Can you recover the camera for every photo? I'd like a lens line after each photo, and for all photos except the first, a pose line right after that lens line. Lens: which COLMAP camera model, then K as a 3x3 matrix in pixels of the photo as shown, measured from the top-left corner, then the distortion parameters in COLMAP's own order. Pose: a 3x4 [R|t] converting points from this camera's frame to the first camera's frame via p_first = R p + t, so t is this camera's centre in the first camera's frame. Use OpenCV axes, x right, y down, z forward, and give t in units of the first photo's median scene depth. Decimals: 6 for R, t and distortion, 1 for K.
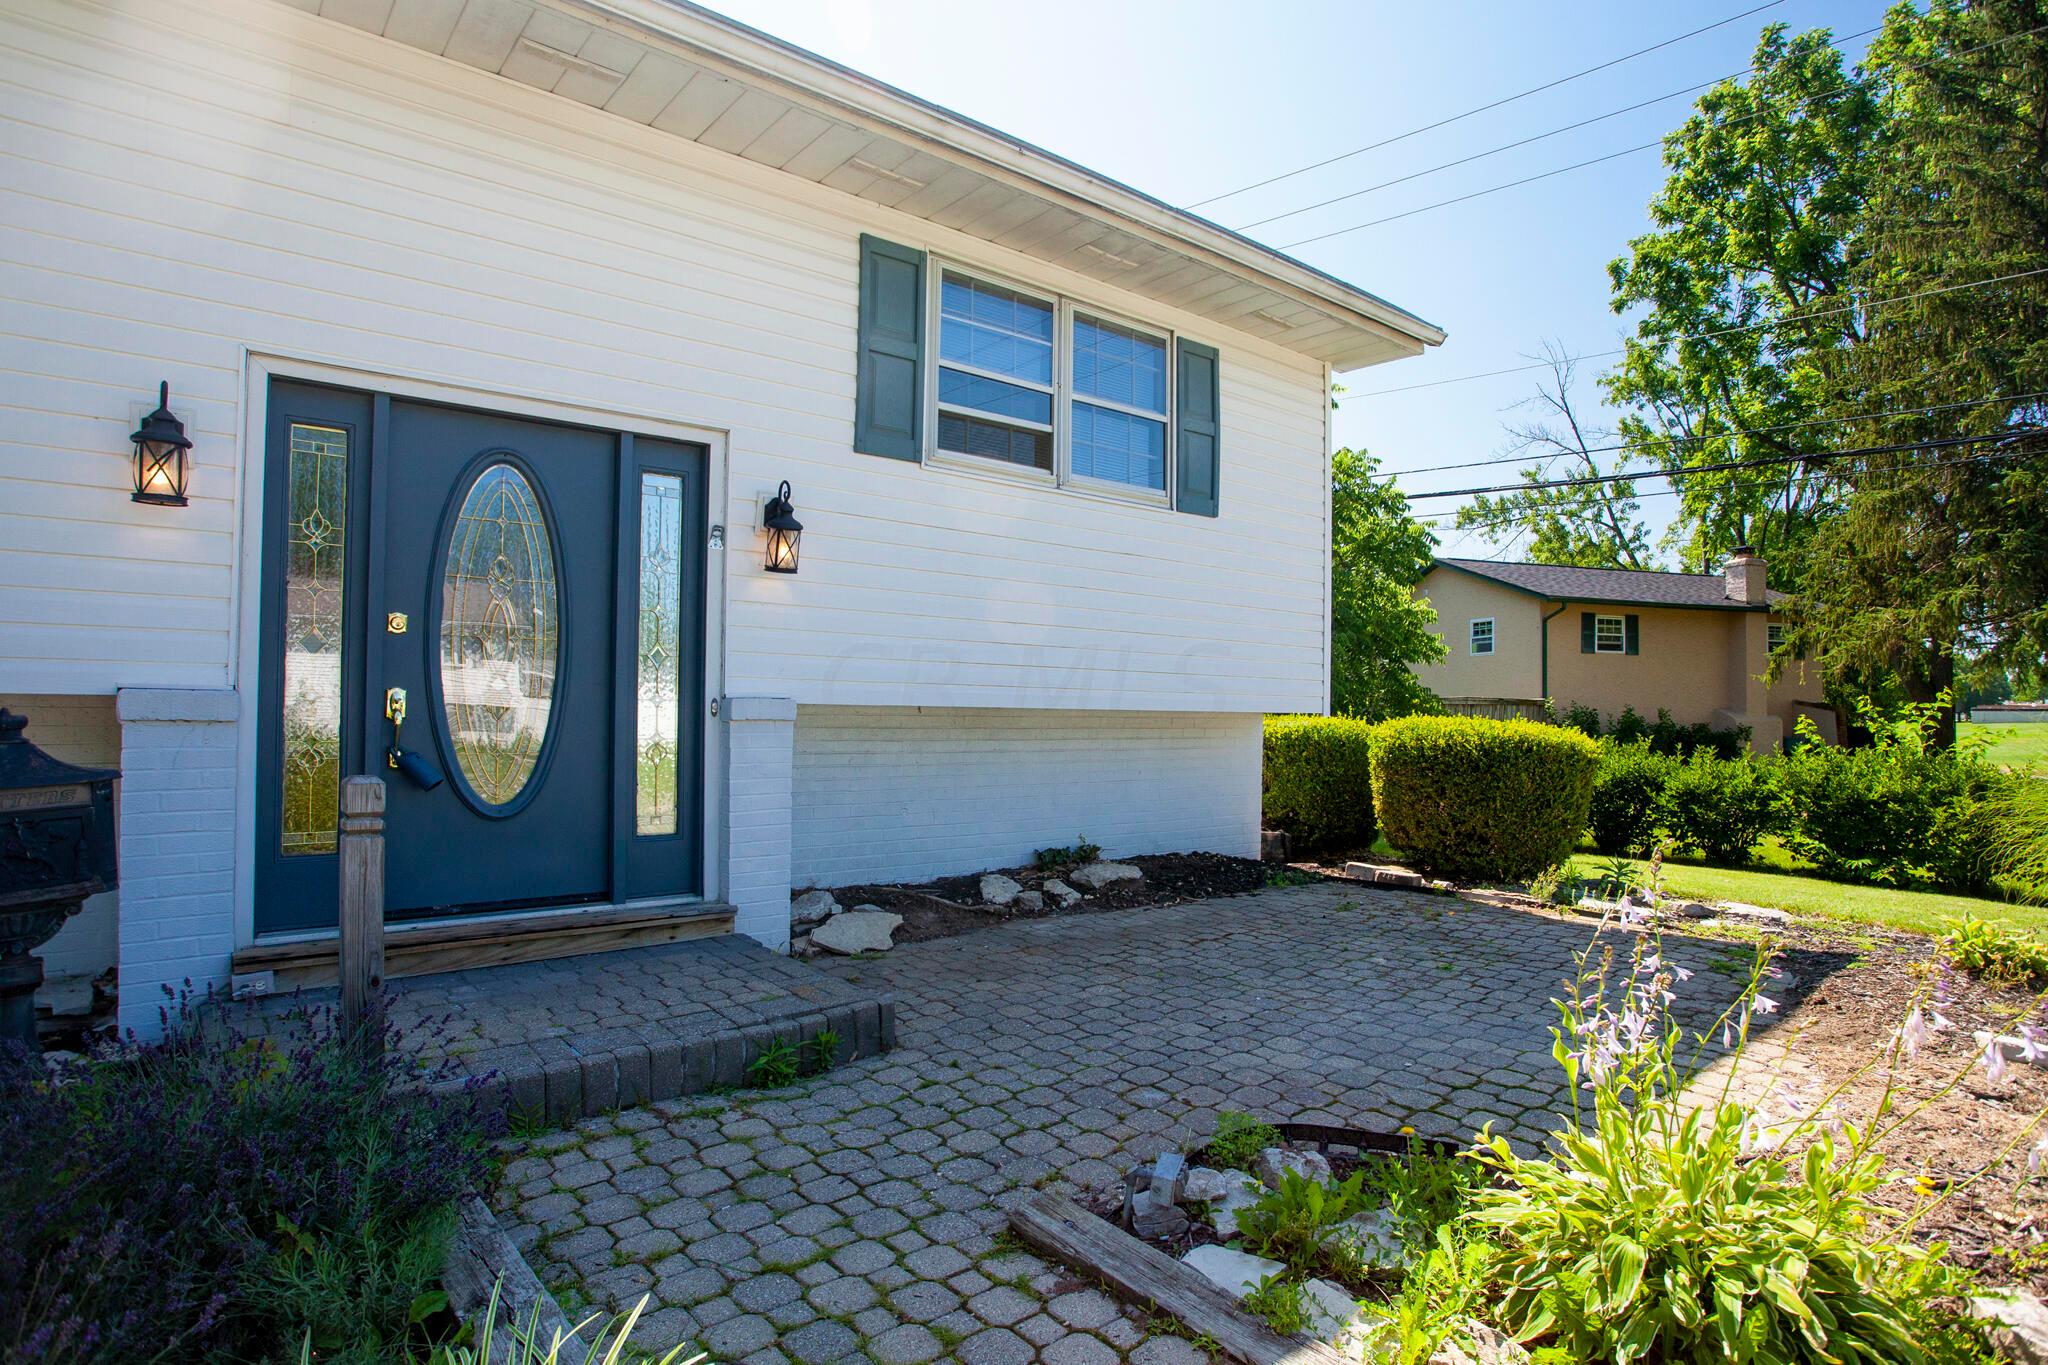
lens RADIAL K [[1033.2, 0, 1024.0], [0, 1033.2, 682.5], [0, 0, 1]] dist [-0.024258, 0.011440]
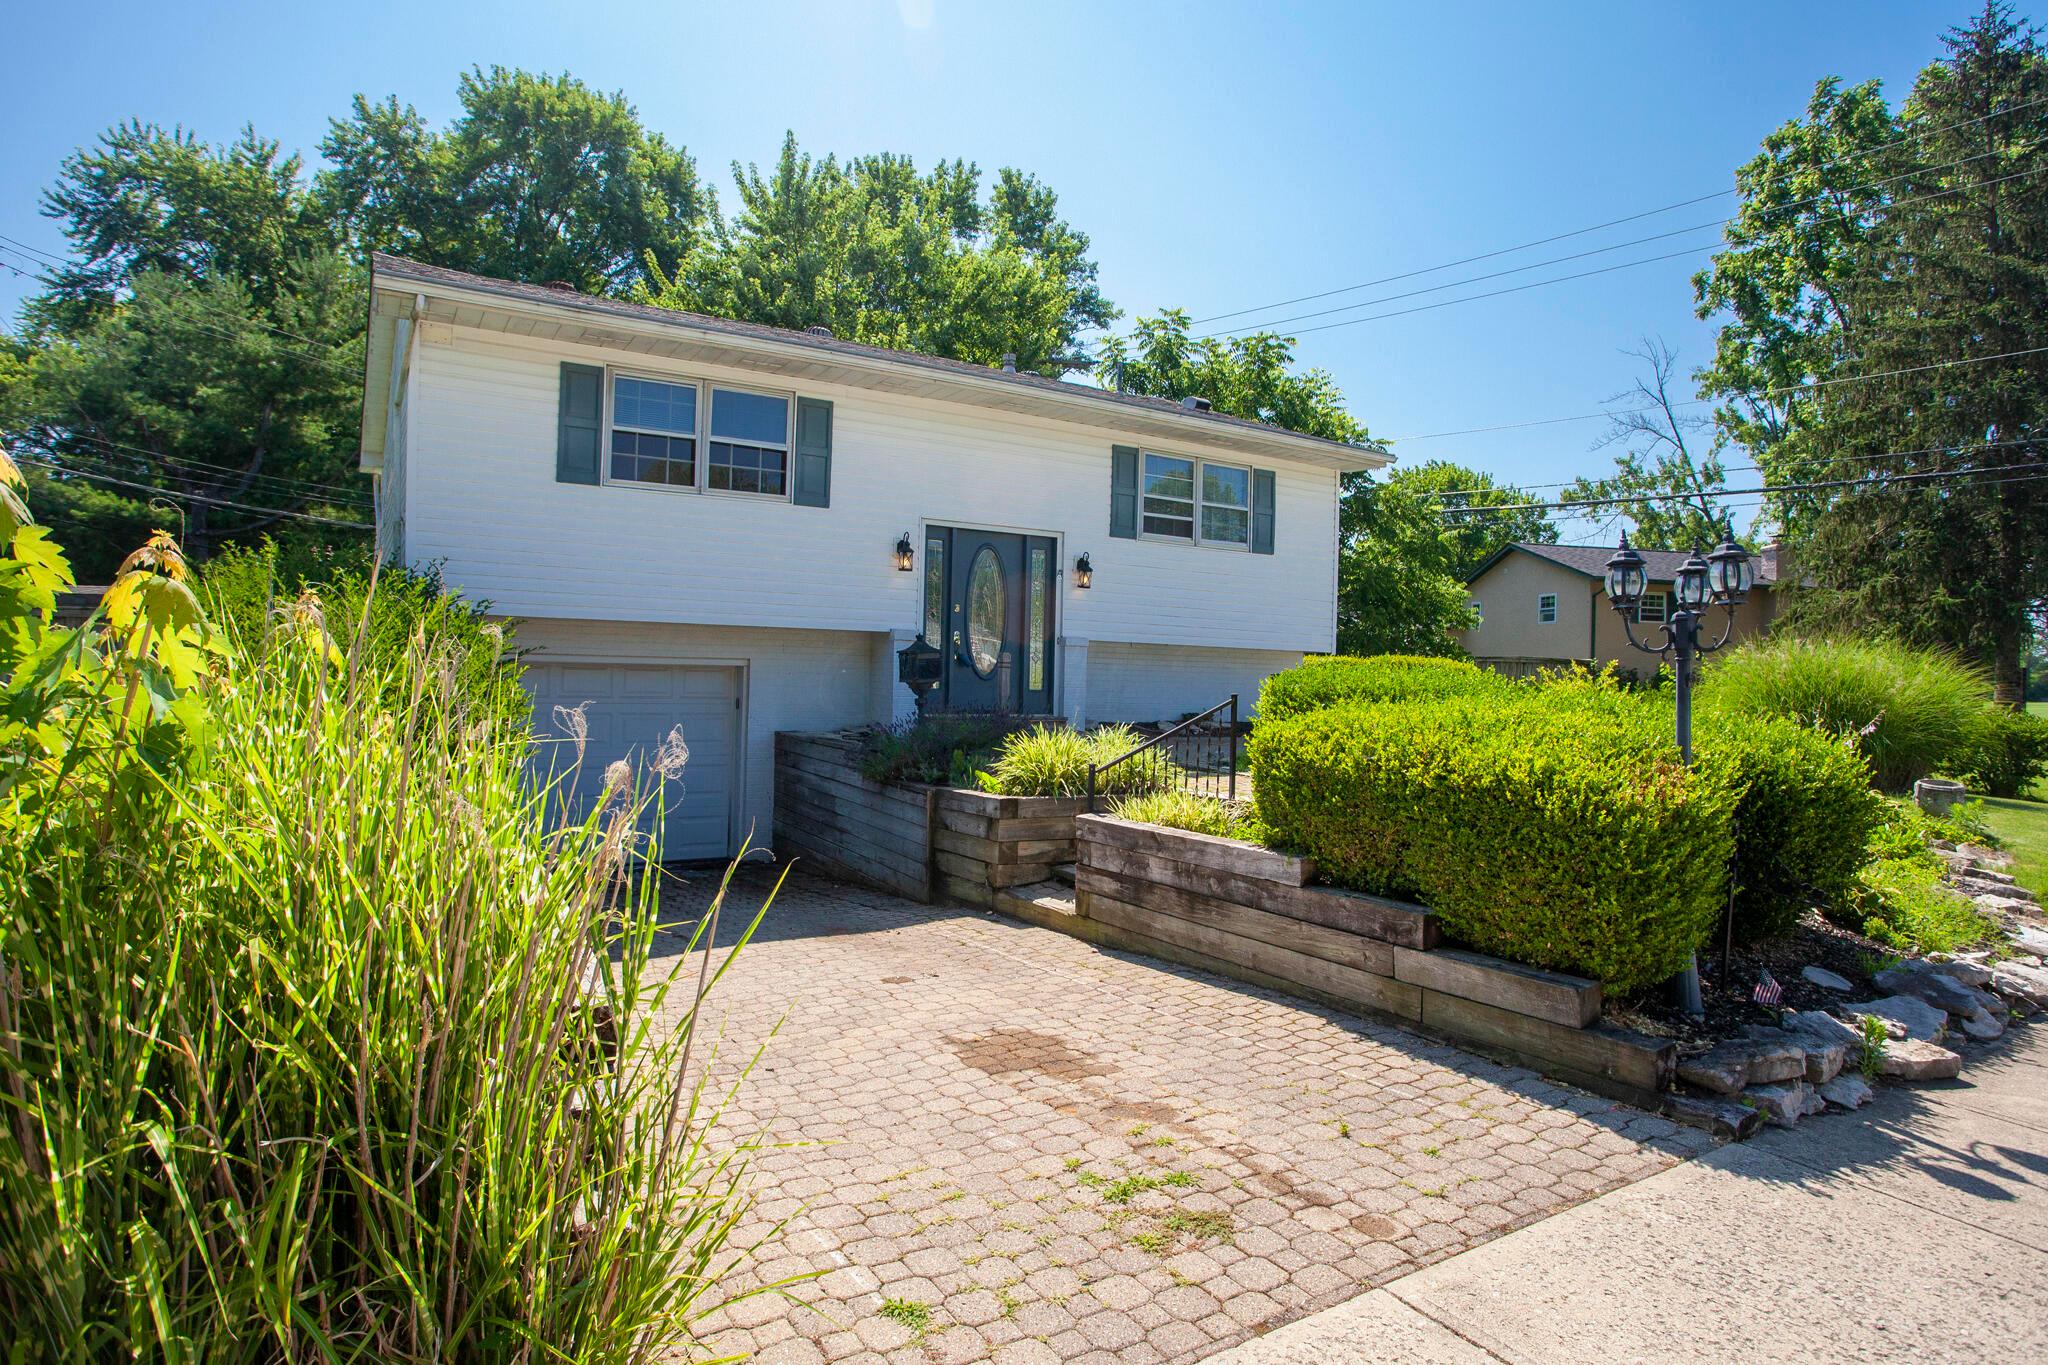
lens RADIAL K [[1014.4, 0, 1024.0], [0, 1014.4, 682.5], [0, 0, 1]] dist [-0.038307, 0.009831]
pose [[0.991221, 0.013545, -0.131522, -0.008632], [-0.009101, 0.999369, 0.034333, 0.007060], [0.131904, -0.032834, 0.990719, -0.255750]]
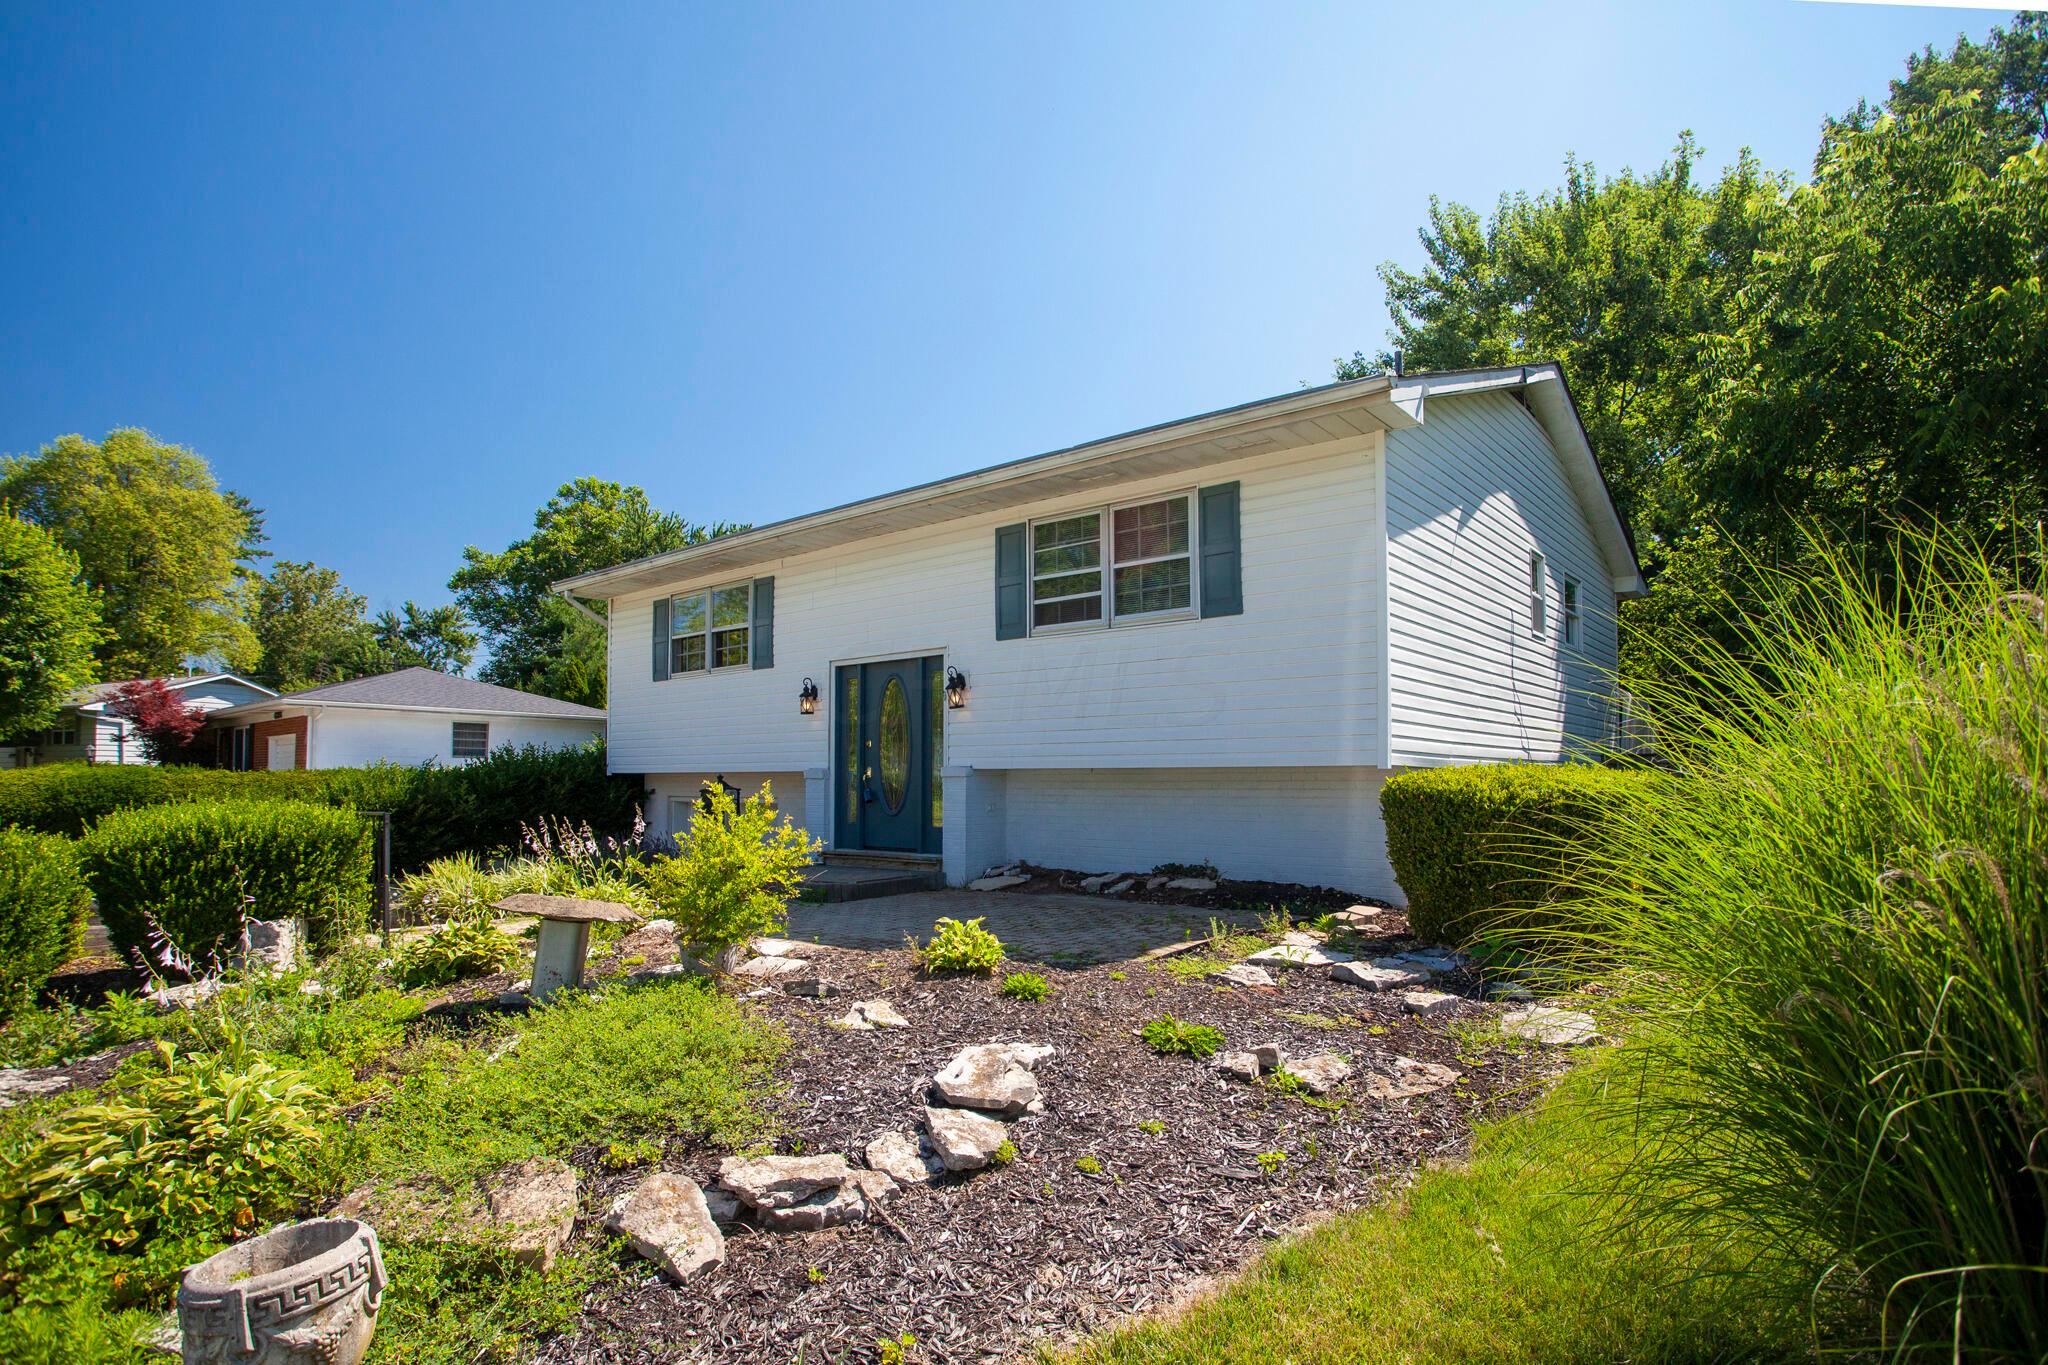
lens RADIAL K [[1033.2, 0, 1024.0], [0, 1033.2, 682.5], [0, 0, 1]] dist [-0.024258, 0.011440]
pose [[0.223557, -0.087211, -0.970781, 0.323041], [0.044874, 0.995854, -0.079129, 0.002744], [0.973657, -0.025873, 0.226544, 0.109642]]
